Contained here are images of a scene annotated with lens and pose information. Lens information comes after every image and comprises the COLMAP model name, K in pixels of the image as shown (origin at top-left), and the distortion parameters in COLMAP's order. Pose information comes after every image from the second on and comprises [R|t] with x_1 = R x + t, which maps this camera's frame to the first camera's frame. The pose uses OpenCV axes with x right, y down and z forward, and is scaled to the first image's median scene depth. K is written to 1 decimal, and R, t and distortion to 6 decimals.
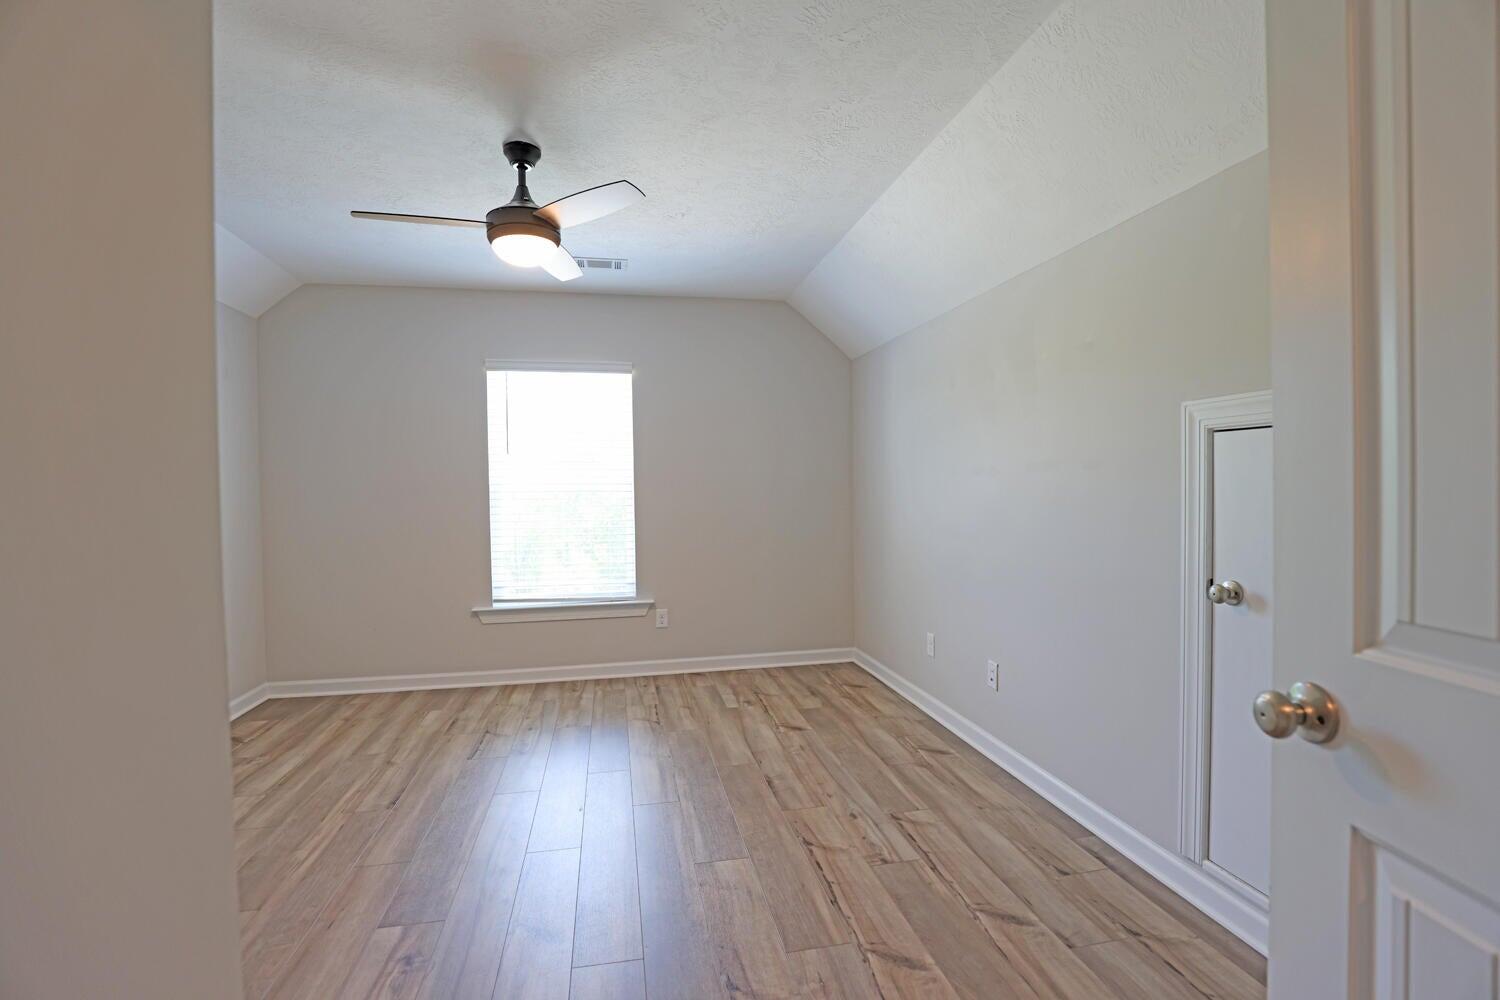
lens RADIAL K [[683.5, 0, 750.0], [0, 683.5, 500.0], [0, 0, 1]] dist [-0.030545, 0.000467]
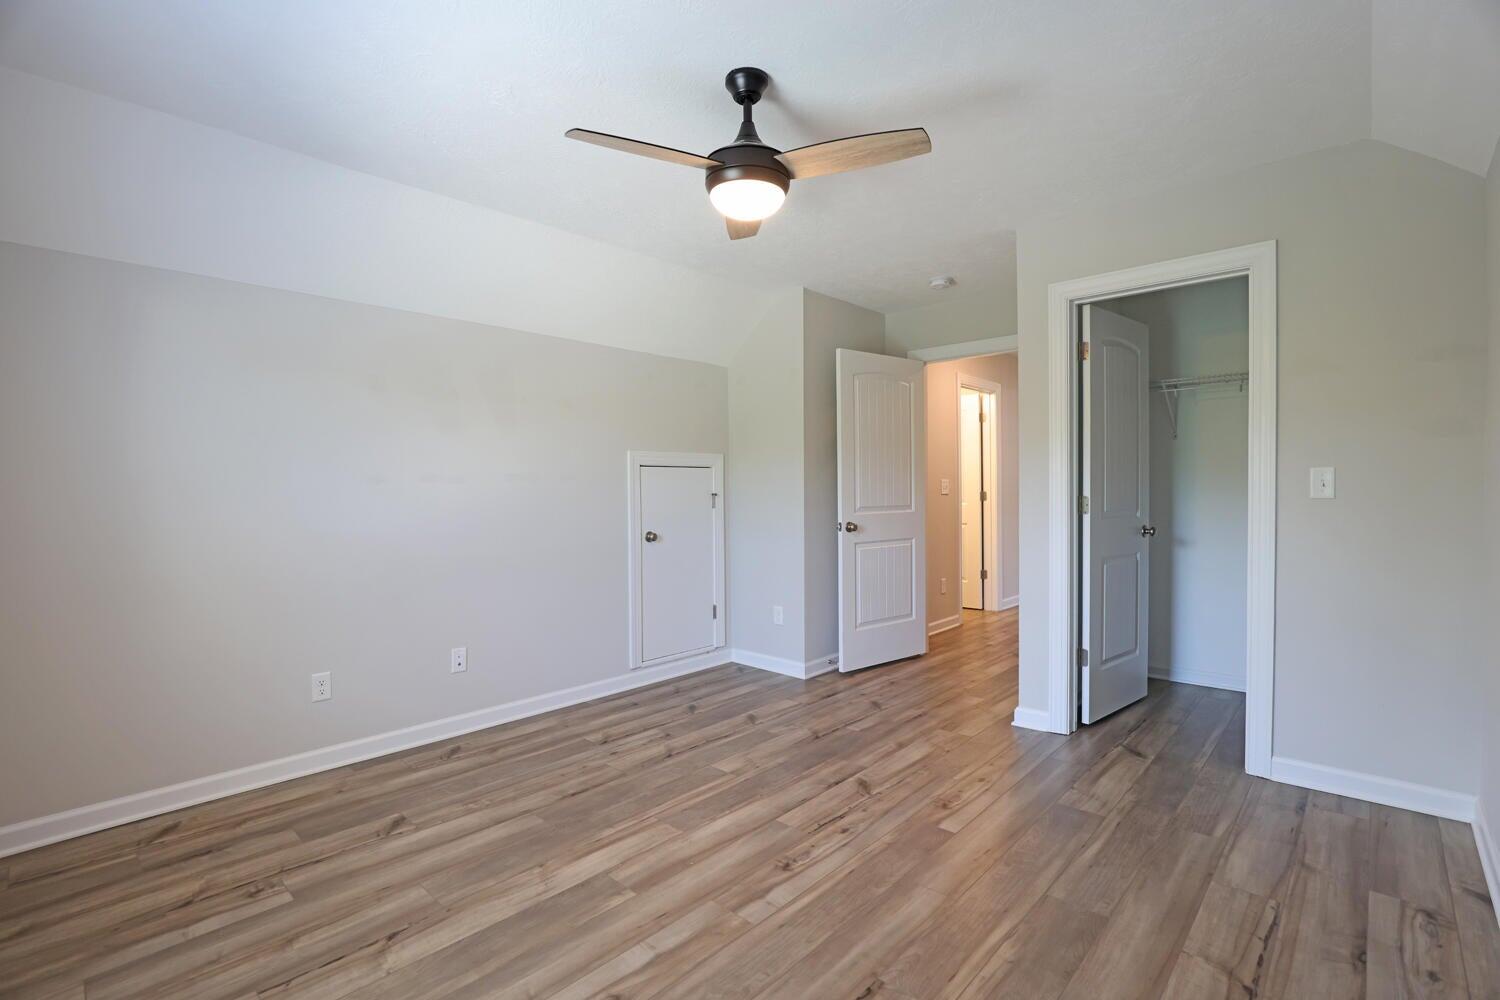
lens RADIAL K [[683.5, 0, 750.0], [0, 683.5, 500.0], [0, 0, 1]] dist [-0.030545, 0.000467]
pose [[-0.574124, 0.003454, 0.818761, -0.817720], [0.035483, 0.999157, 0.020666, -0.014952], [-0.817999, 0.040917, -0.573762, 1.197249]]
